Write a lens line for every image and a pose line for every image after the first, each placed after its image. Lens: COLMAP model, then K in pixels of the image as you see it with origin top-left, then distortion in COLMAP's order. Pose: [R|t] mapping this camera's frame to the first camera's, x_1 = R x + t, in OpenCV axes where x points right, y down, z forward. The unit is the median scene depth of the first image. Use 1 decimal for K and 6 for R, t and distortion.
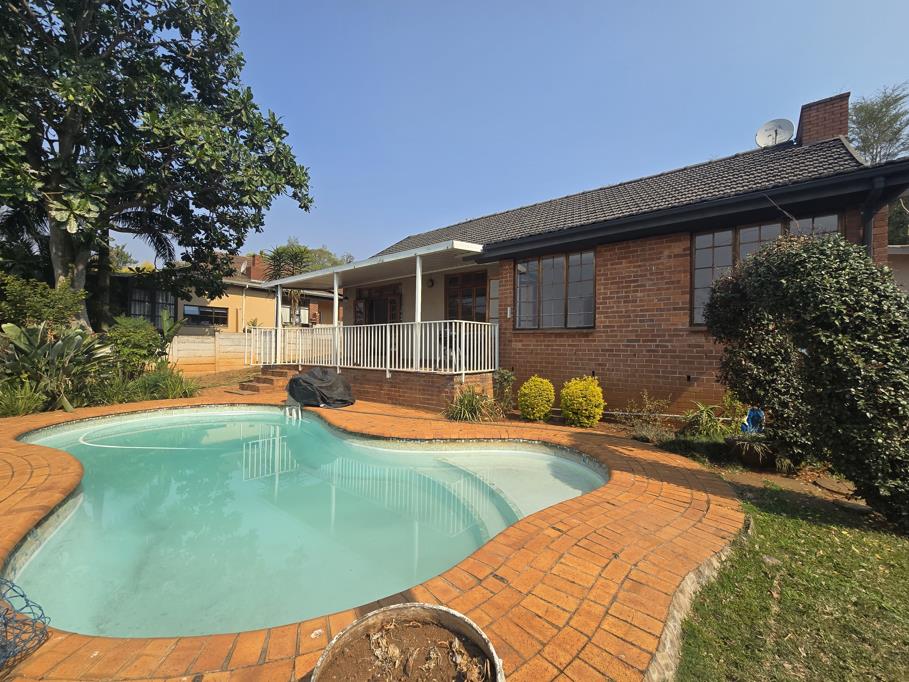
lens RADIAL K [[371.2, 0, 453.4], [0, 371.2, 342.9], [0, 0, 1]] dist [-0.006055, 0.000439]
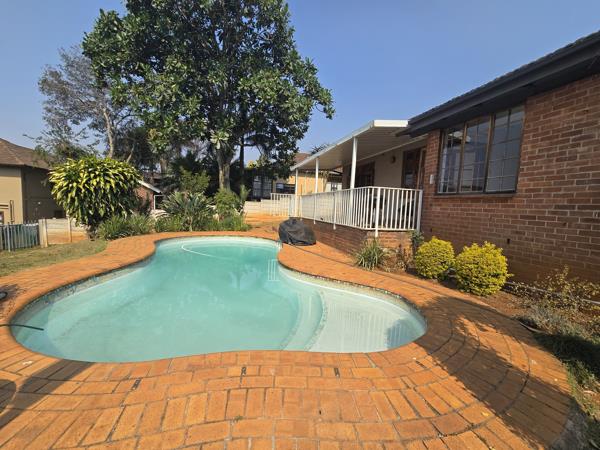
lens RADIAL K [[245.0, 0, 297.7], [0, 245.0, 225.4], [0, 0, 1]] dist [-0.006055, 0.000439]
pose [[0.817473, 0.072927, -0.571332, 0.281350], [-0.030665, 0.996056, 0.083264, 0.007387], [0.575150, -0.050546, 0.816485, 0.191553]]
